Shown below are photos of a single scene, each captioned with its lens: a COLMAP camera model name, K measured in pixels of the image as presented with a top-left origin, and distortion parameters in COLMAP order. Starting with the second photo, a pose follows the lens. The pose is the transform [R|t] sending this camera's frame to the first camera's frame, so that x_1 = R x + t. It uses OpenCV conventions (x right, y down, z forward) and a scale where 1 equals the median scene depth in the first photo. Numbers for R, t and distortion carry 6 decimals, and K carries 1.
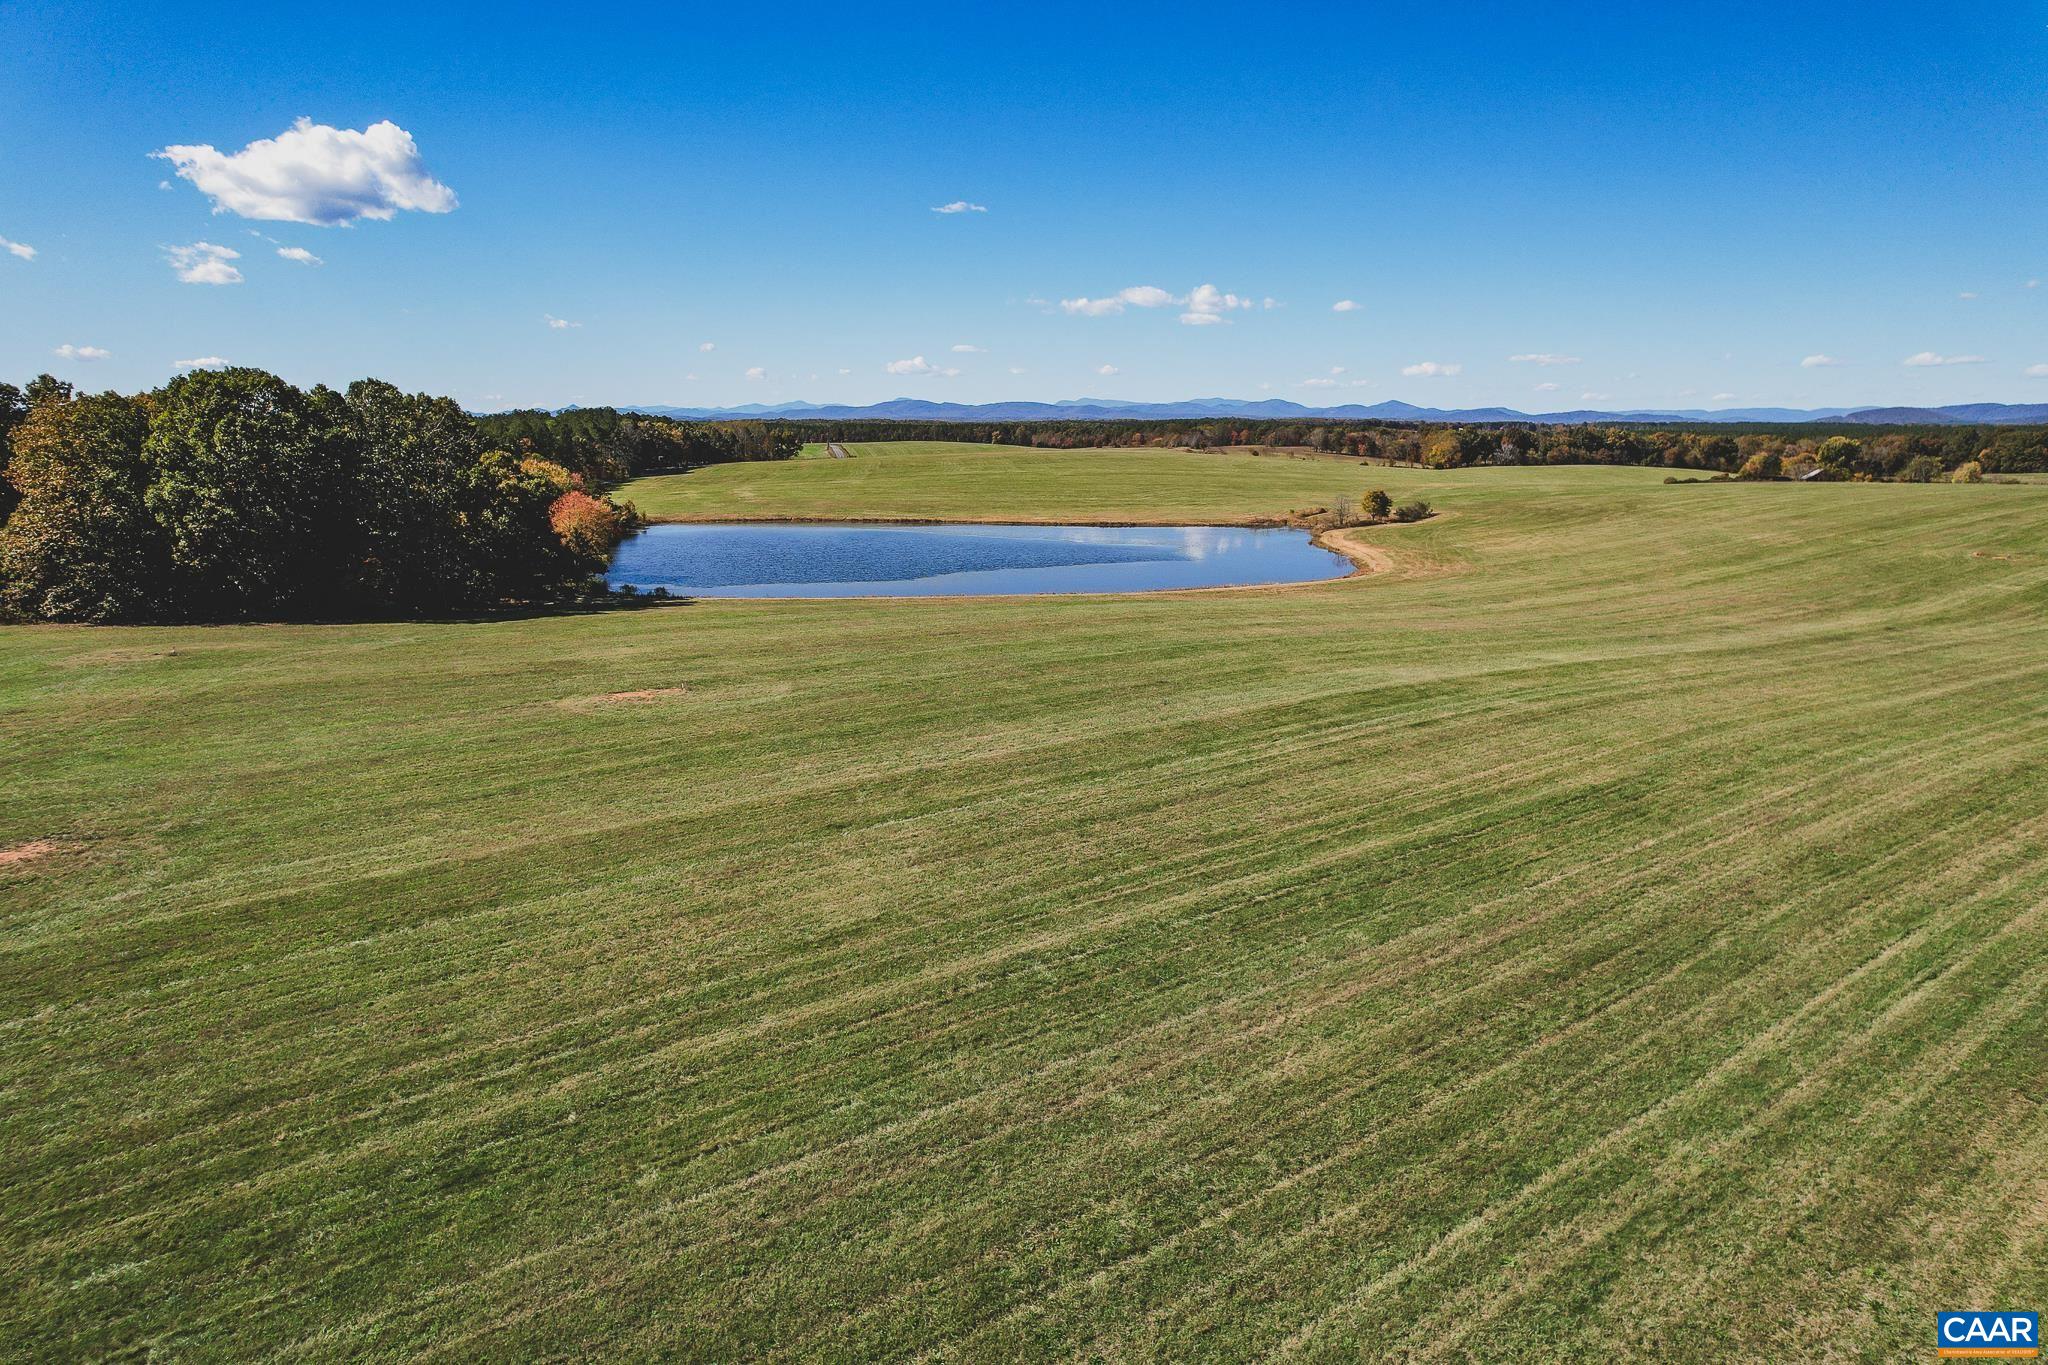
lens RADIAL K [[1305.3, 0, 1024.1], [0, 1305.3, 709.4], [0, 0, 1]] dist [-0.077562, 0.063335]
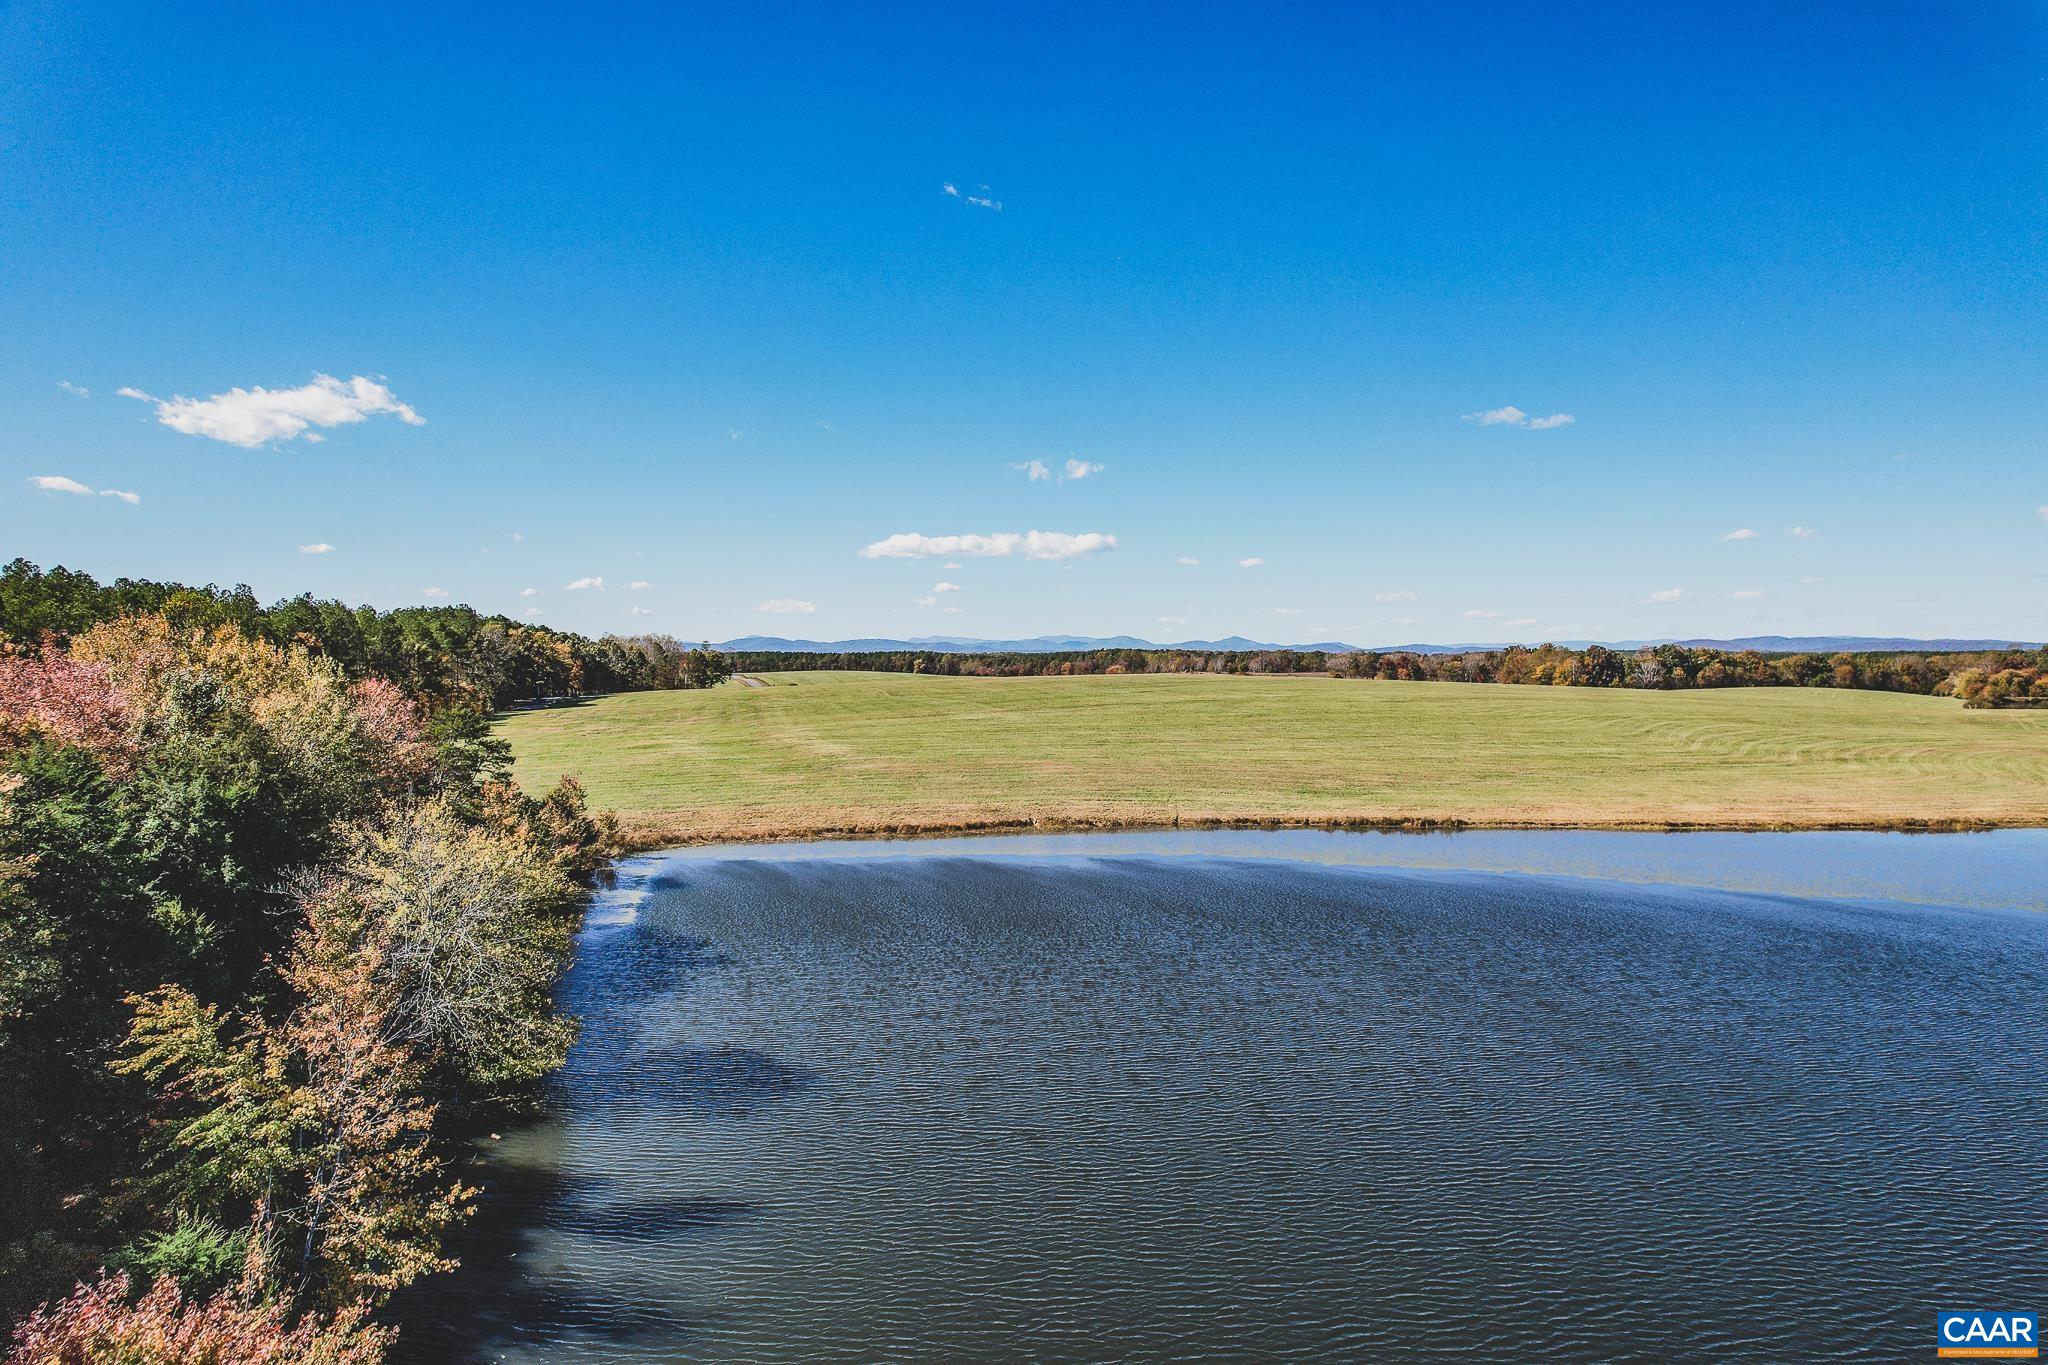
lens RADIAL K [[1305.3, 0, 1024.1], [0, 1305.3, 709.4], [0, 0, 1]] dist [-0.077562, 0.063335]
pose [[0.993244, -0.006585, 0.115855, -0.126850], [0.027101, 0.983942, -0.176421, -0.065411], [-0.112833, 0.178369, 0.977473, 0.371821]]
